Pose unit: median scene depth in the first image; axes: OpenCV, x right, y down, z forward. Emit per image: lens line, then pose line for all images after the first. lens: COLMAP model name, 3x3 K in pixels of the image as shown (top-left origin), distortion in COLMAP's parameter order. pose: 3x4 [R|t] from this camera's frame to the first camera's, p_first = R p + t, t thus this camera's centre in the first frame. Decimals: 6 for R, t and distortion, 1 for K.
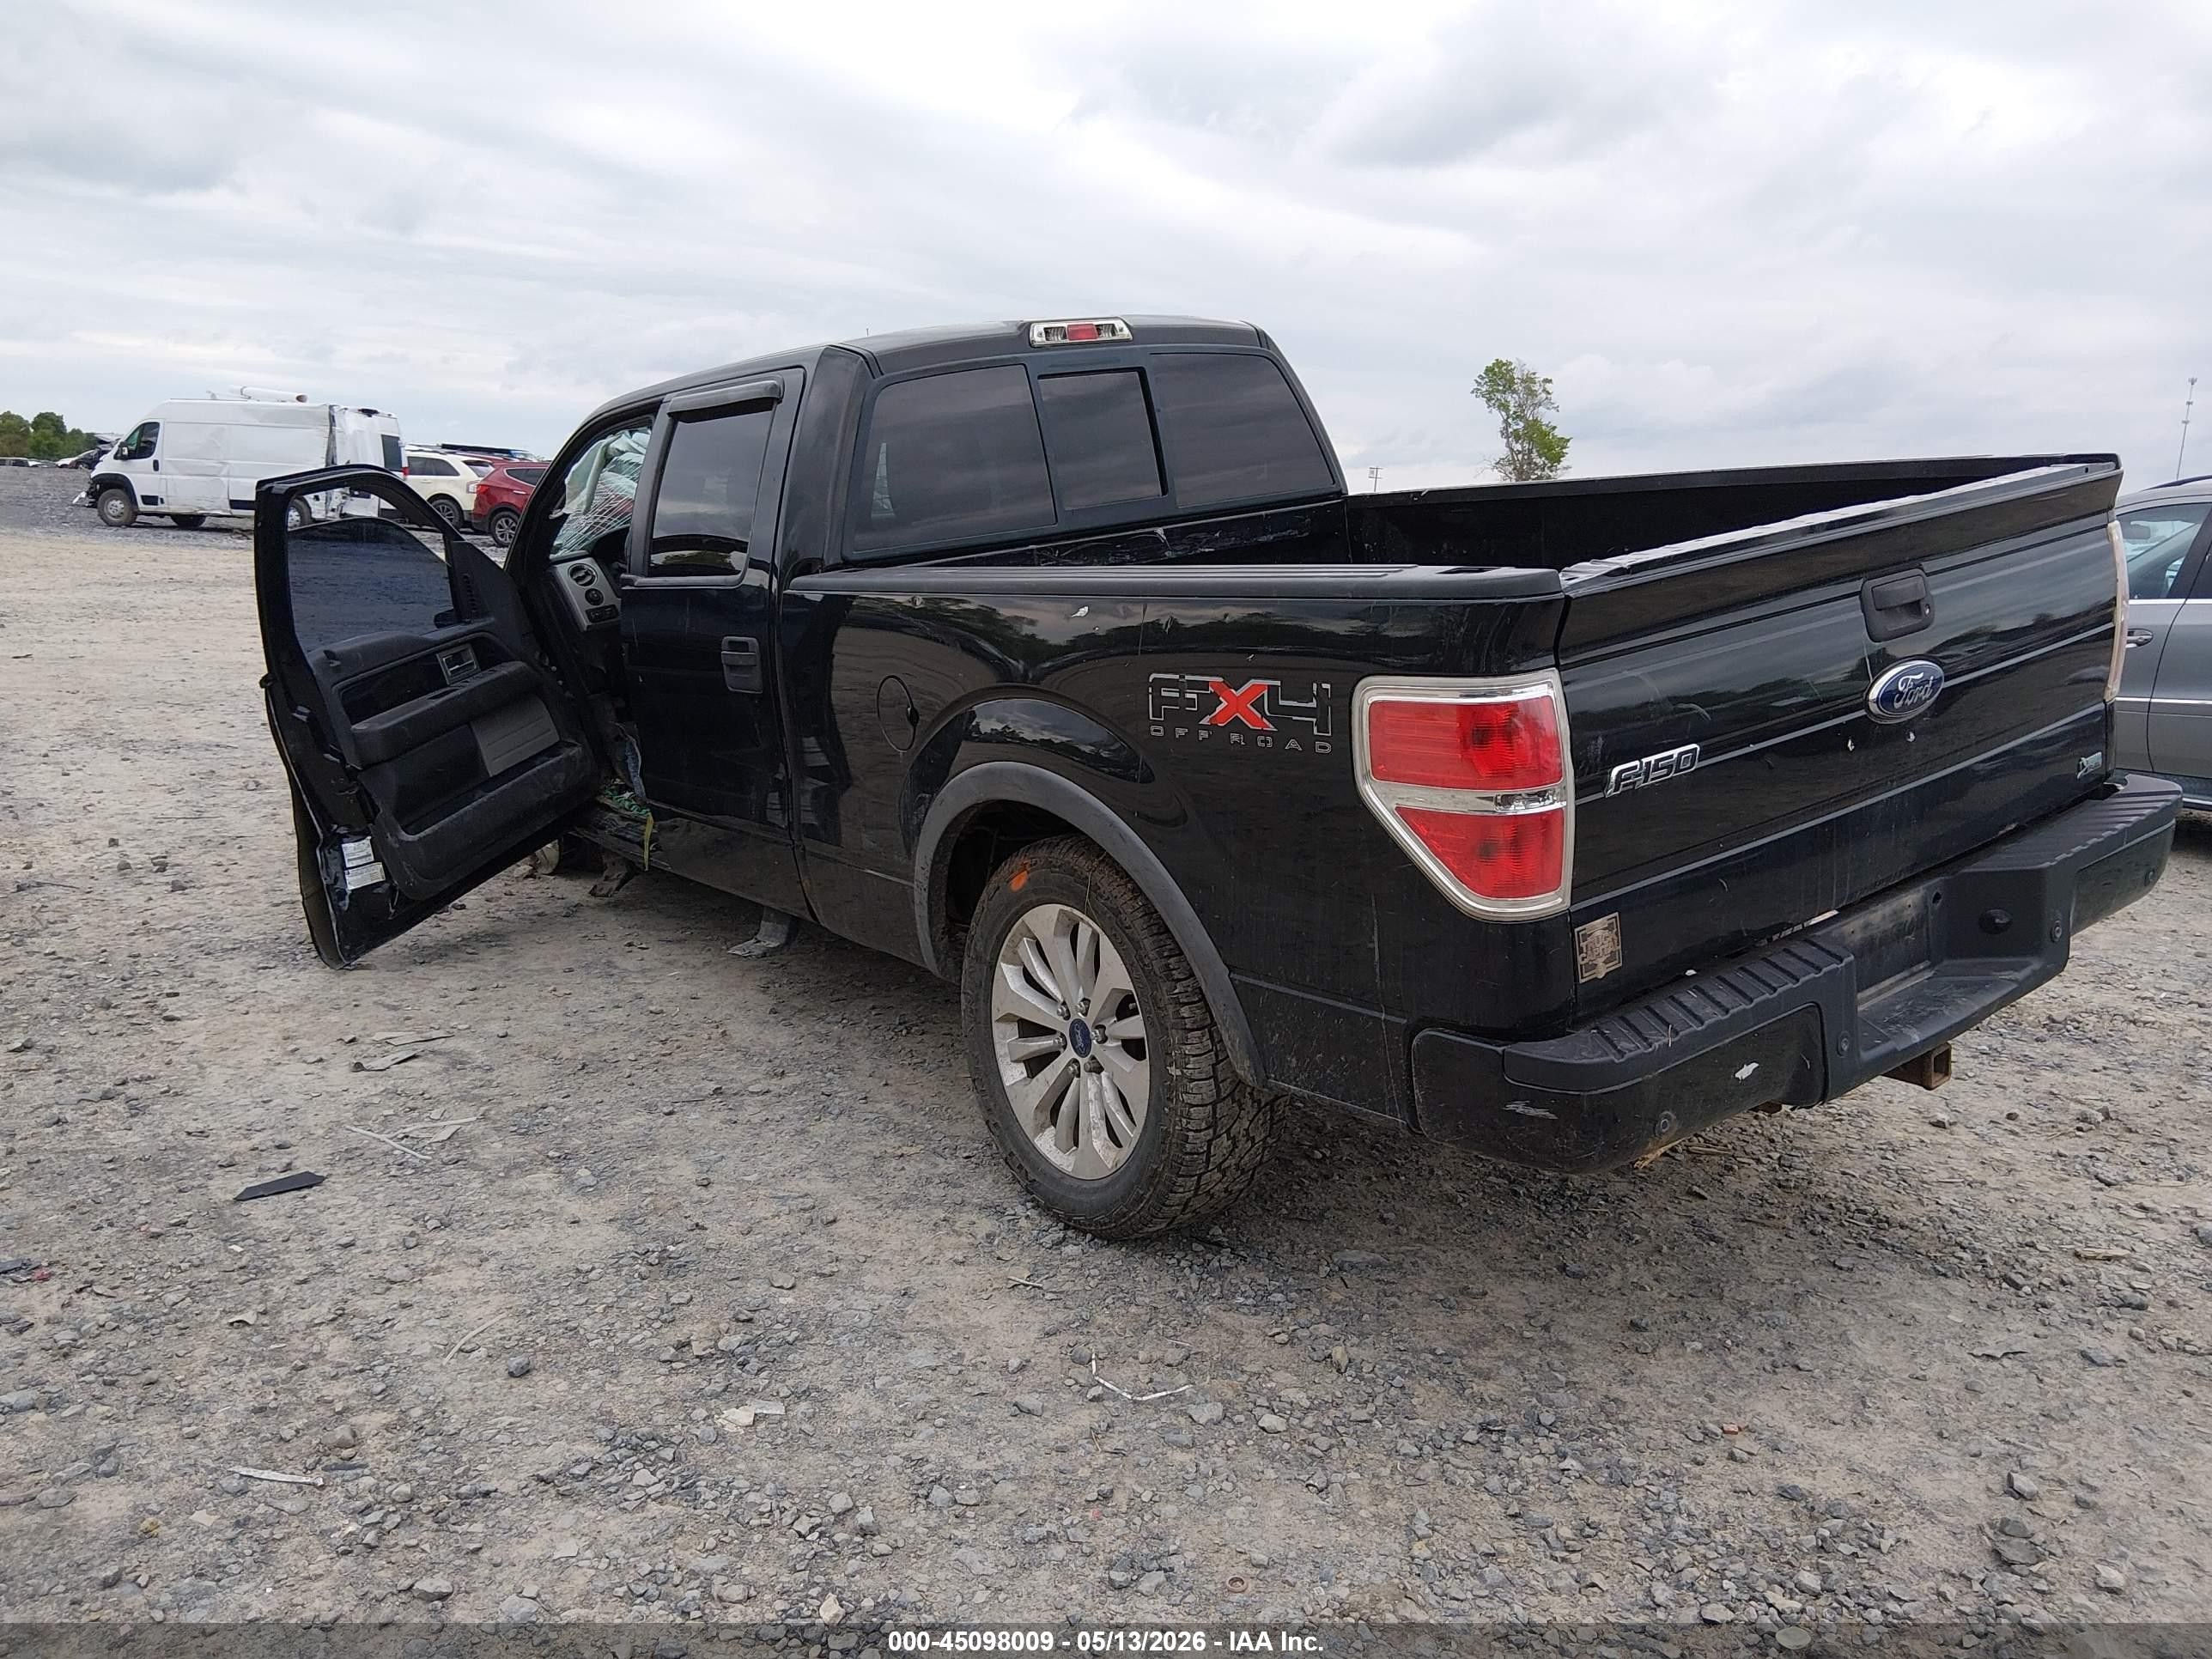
lens RADIAL K [[1687.7, 0, 1112.5], [0, 1687.7, 844.5], [0, 0, 1]] dist [0.118346, -0.206242]
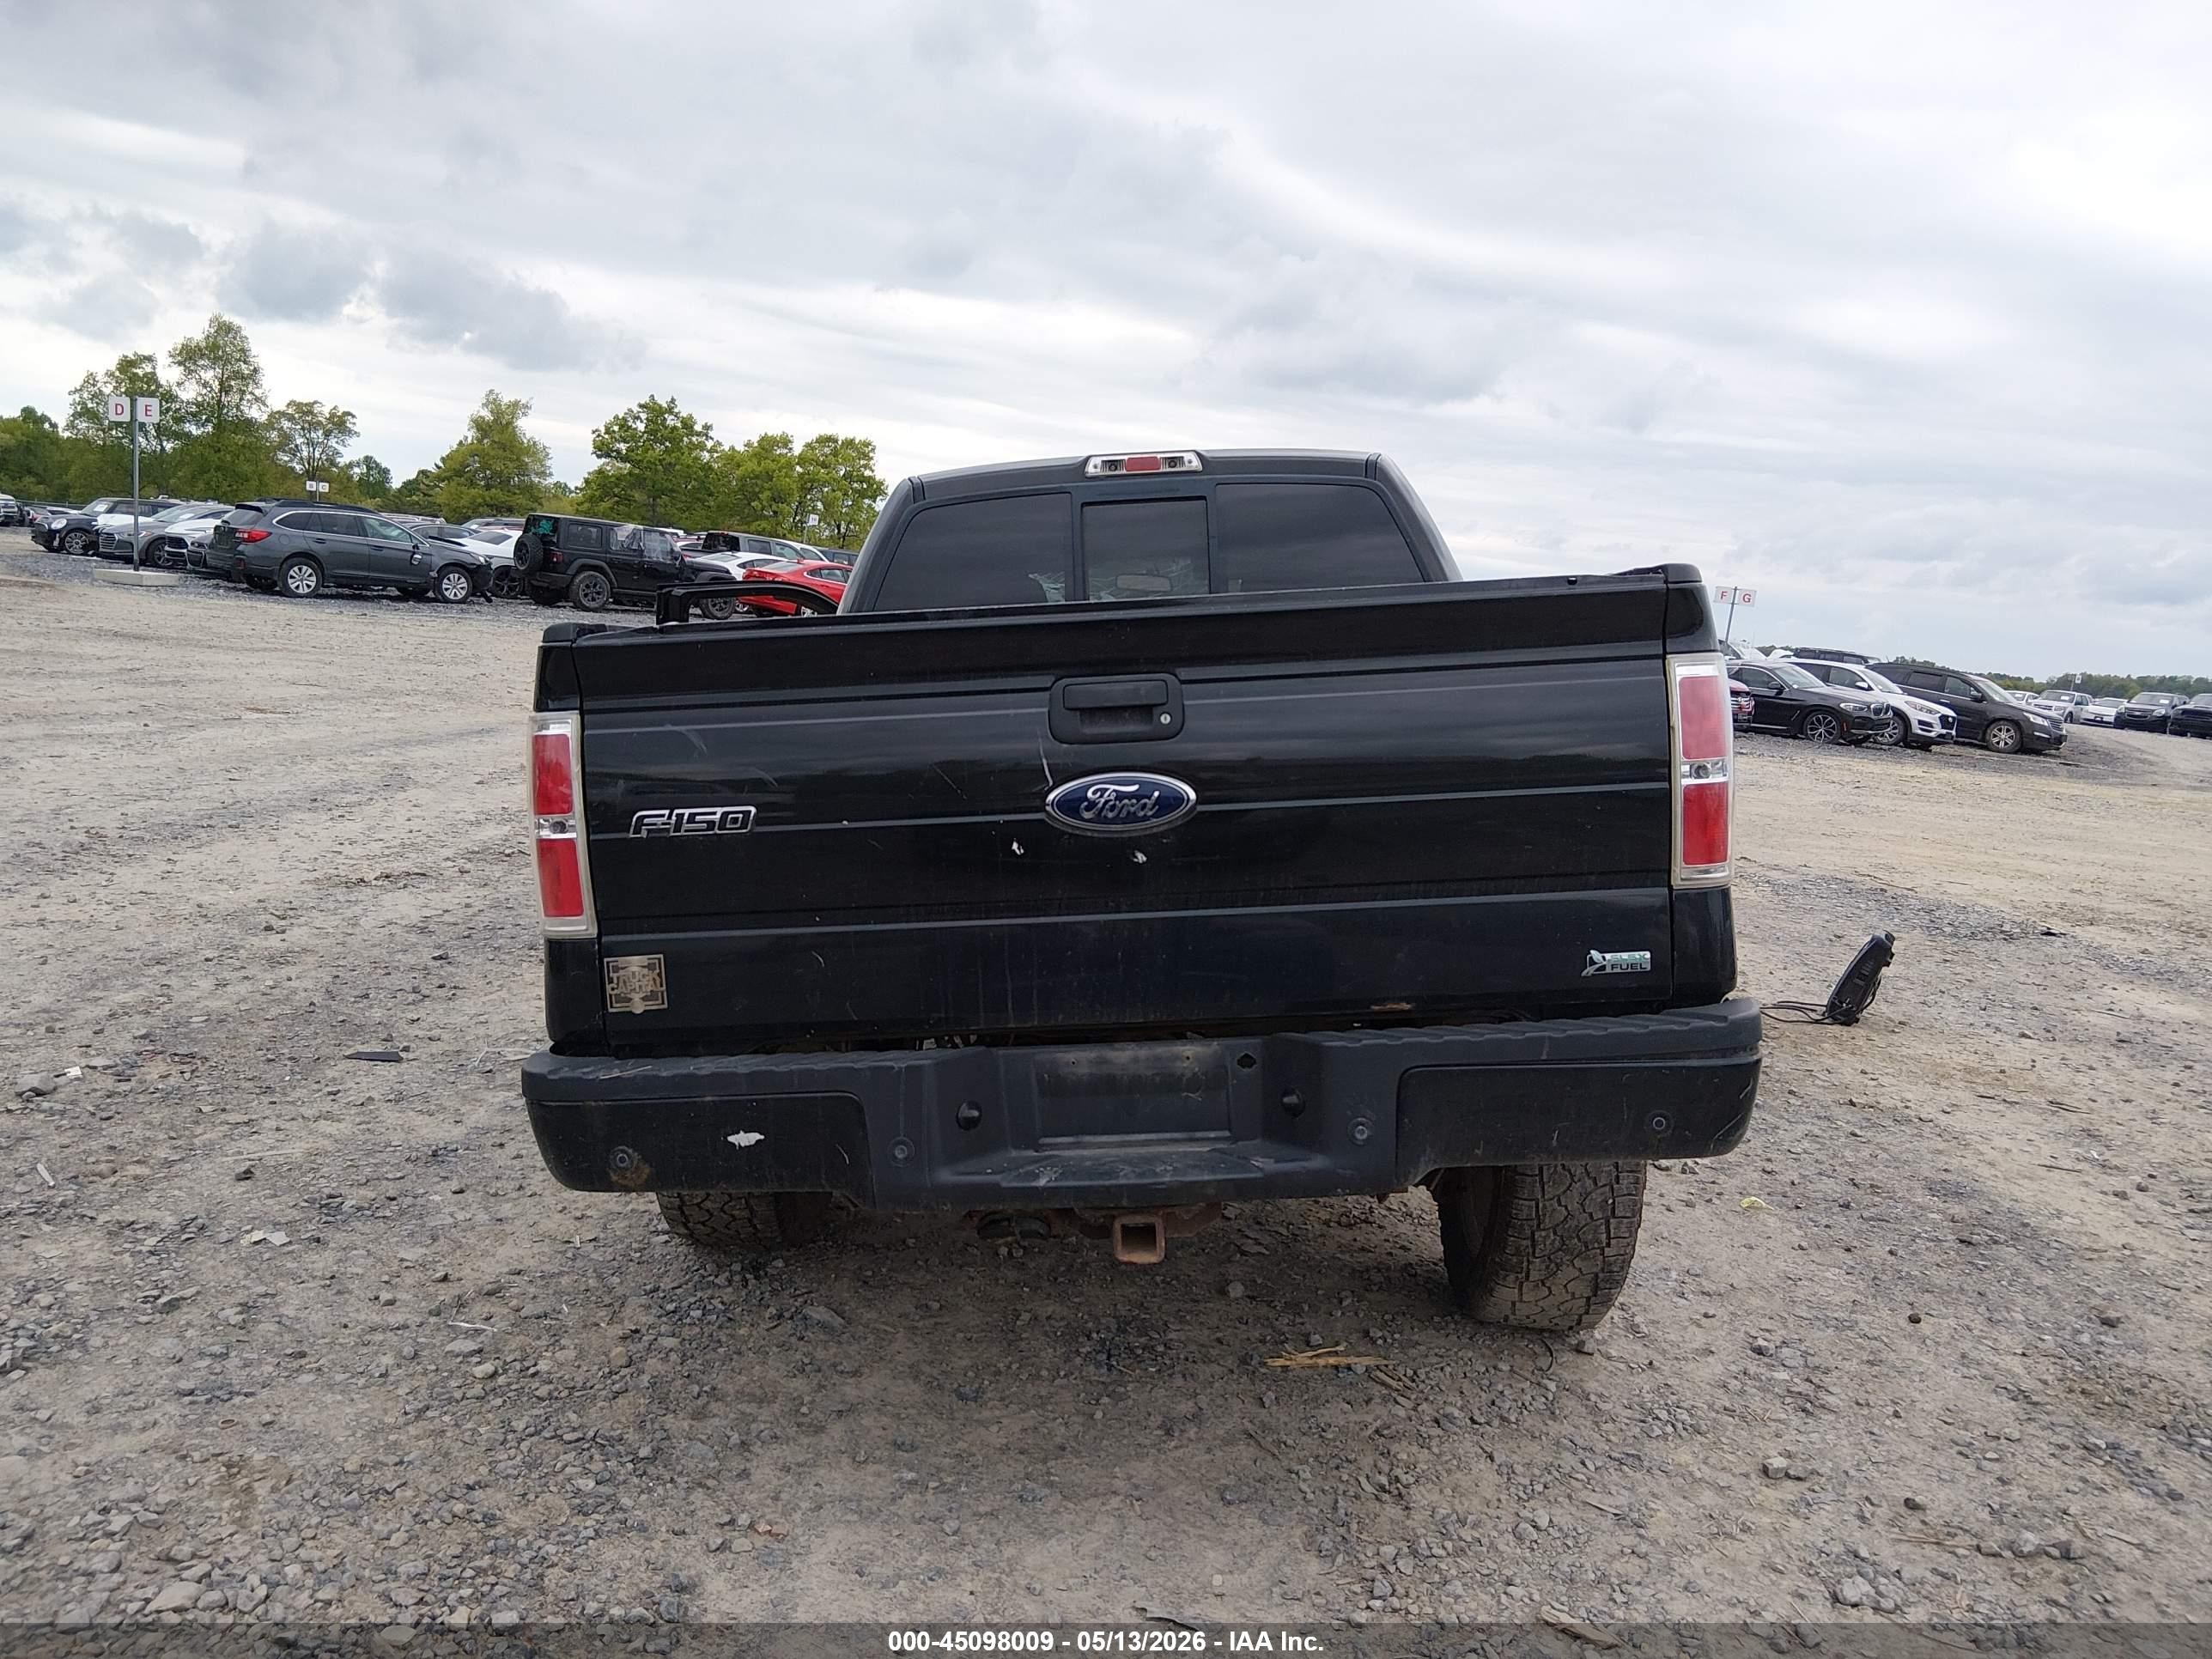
lens RADIAL K [[1687.7, 0, 1112.5], [0, 1687.7, 844.5], [0, 0, 1]] dist [0.118346, -0.206242]
pose [[0.769741, 0.117744, -0.627403, 1.017799], [-0.183314, 0.982217, -0.040572, -0.030935], [0.611469, 0.146242, 0.777637, 0.301893]]
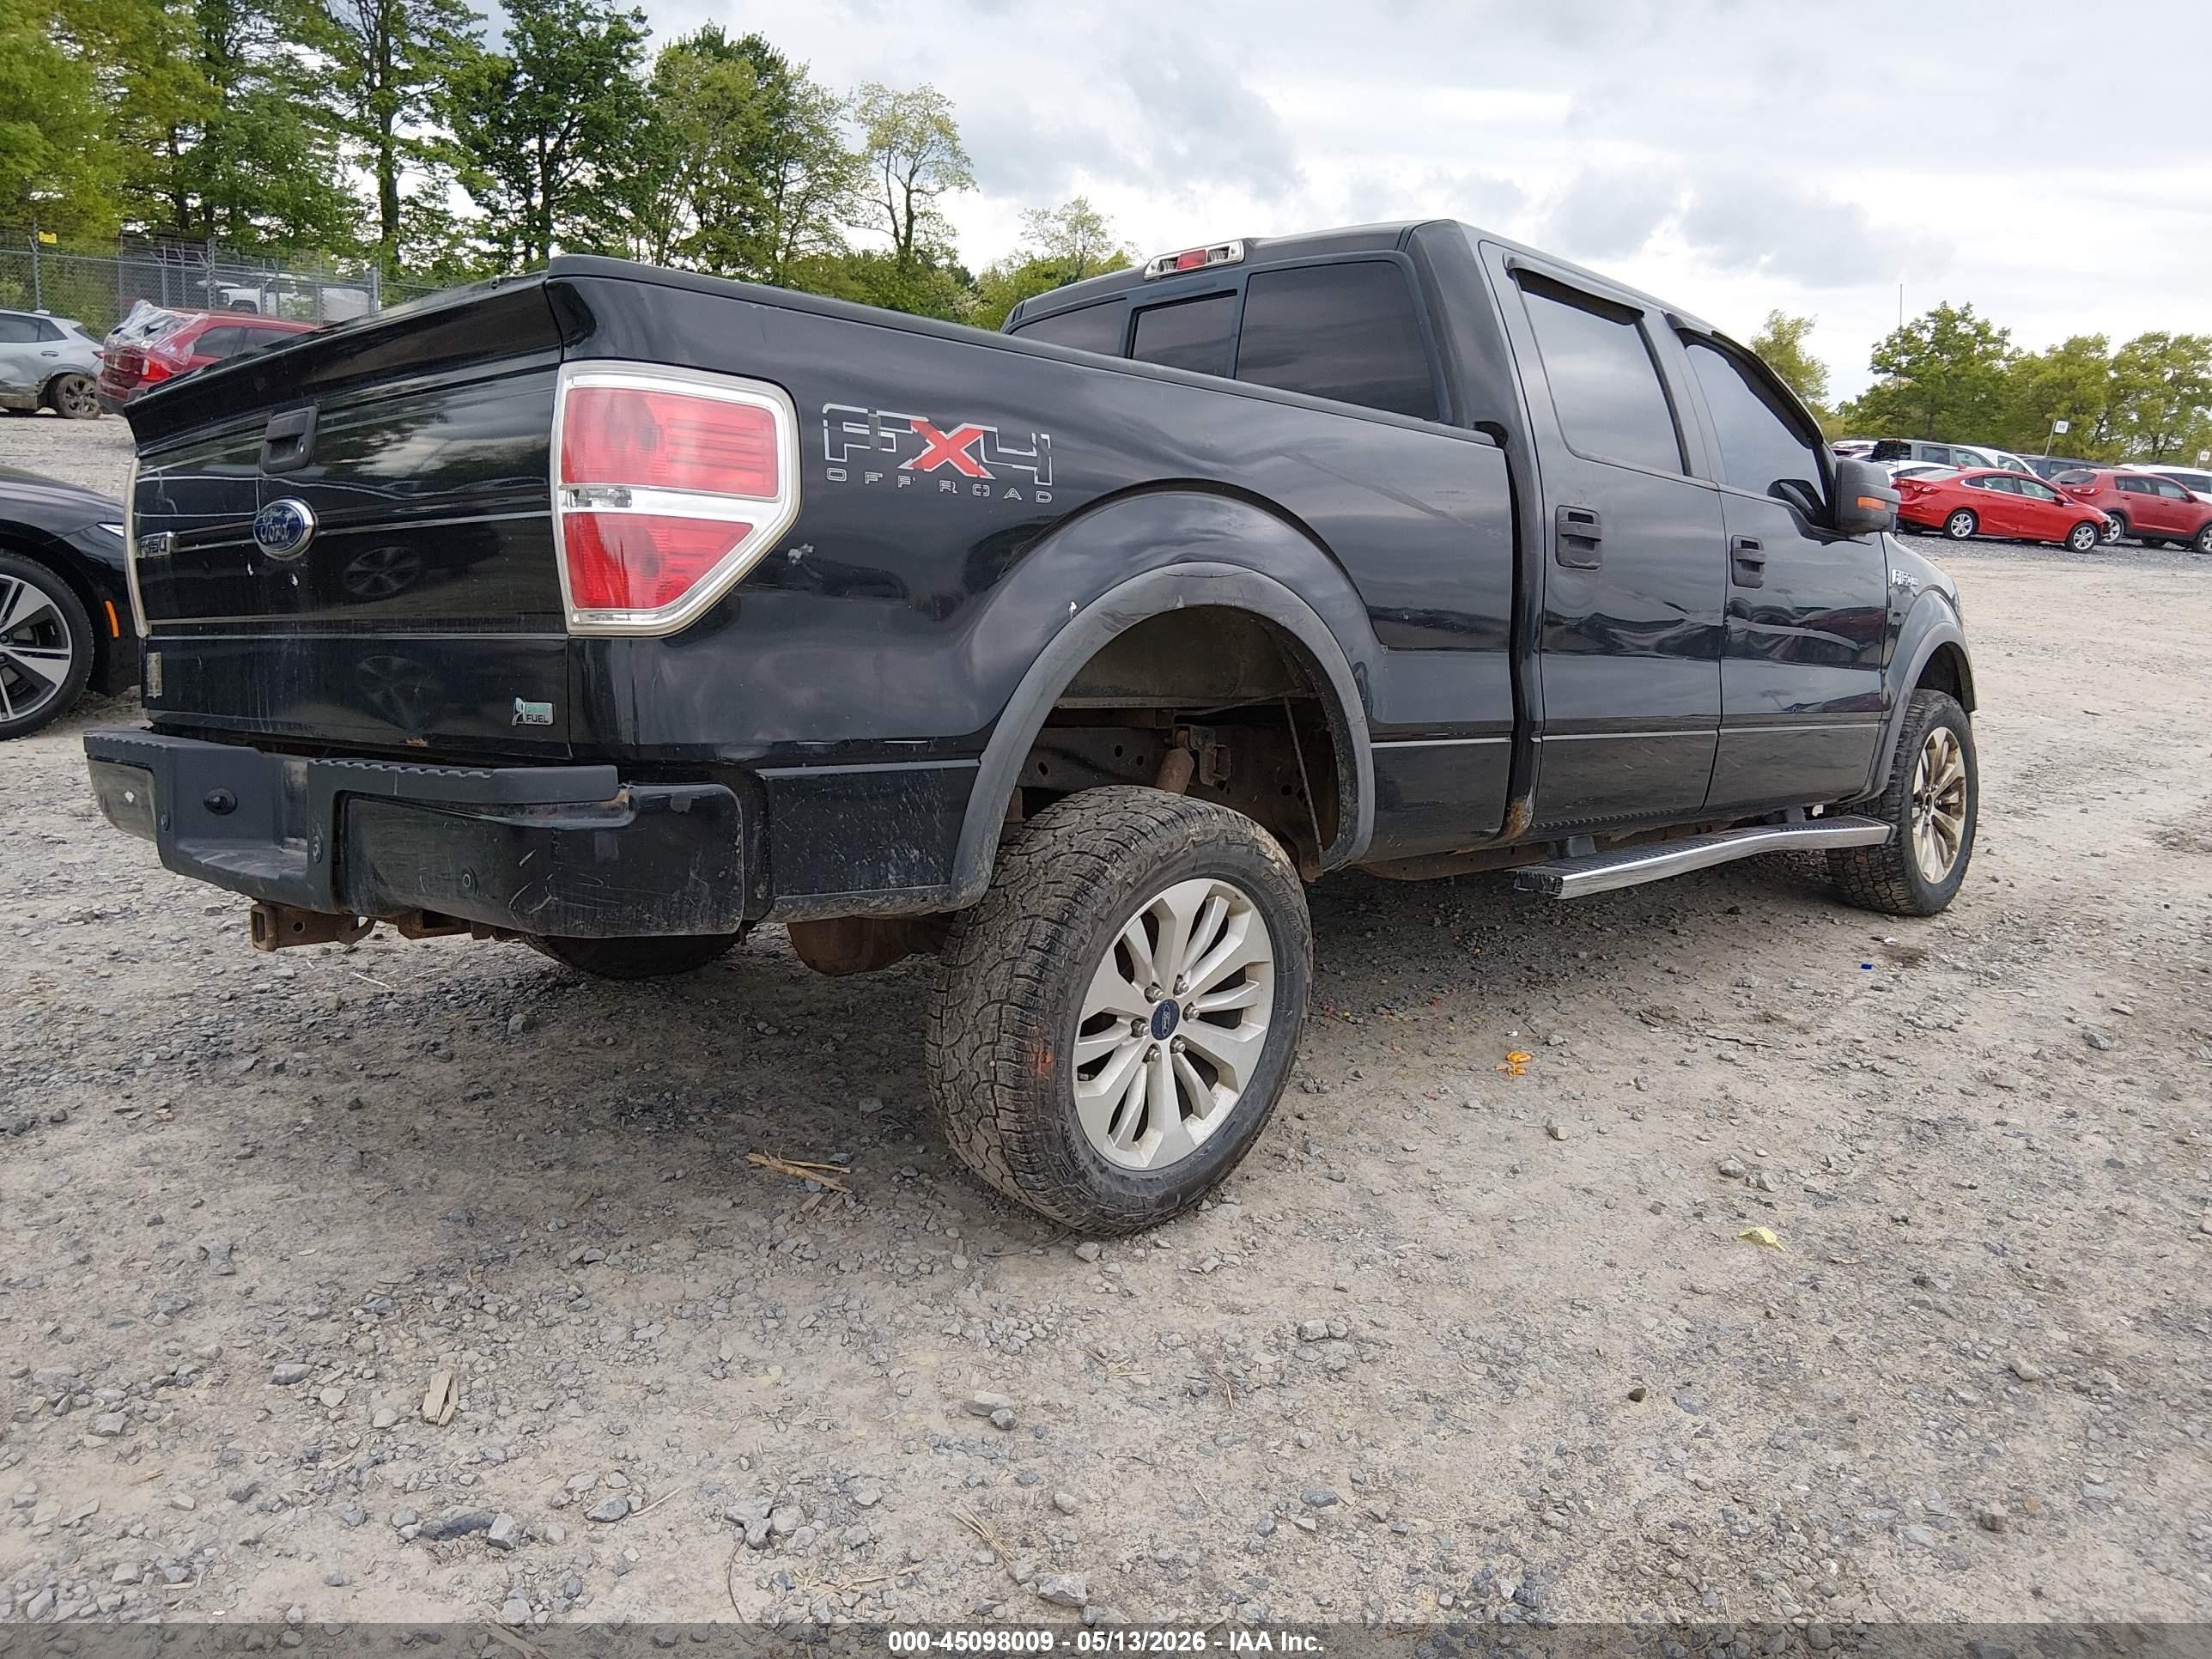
lens RADIAL K [[1682.0, 0, 1106.0], [0, 1682.0, 829.5], [0, 0, 1]] dist [0.108370, -0.187657]
pose [[0.147700, 0.201755, -0.968235, 1.533757], [-0.263050, 0.951725, 0.158187, -0.212375], [0.953409, 0.231330, 0.193642, 1.338208]]
